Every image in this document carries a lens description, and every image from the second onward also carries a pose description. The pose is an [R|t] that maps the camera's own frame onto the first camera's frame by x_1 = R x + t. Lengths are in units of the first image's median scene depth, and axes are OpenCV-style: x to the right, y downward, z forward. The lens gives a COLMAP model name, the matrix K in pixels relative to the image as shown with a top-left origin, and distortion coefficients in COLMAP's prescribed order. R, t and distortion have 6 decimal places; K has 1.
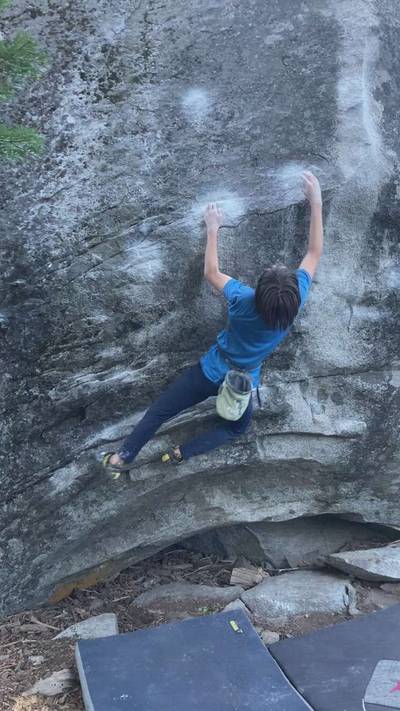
lens RADIAL K [[682.8, 0, 202.4], [0, 682.8, 349.6], [0, 0, 1]] dist [0.032098, 0.000000]
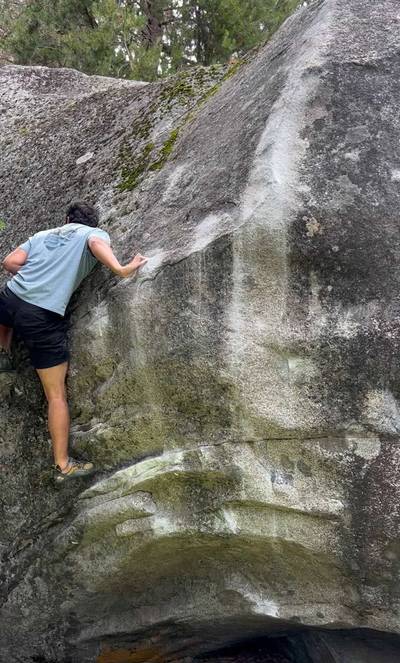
lens RADIAL K [[708.1, 0, 220.0], [0, 708.1, 377.2], [0, 0, 1]] dist [0.078913, 0.000000]
pose [[0.816851, -0.010247, -0.576758, 0.677889], [-0.089950, 0.985349, -0.144900, 0.103797], [0.569792, 0.170241, 0.803962, 0.191744]]
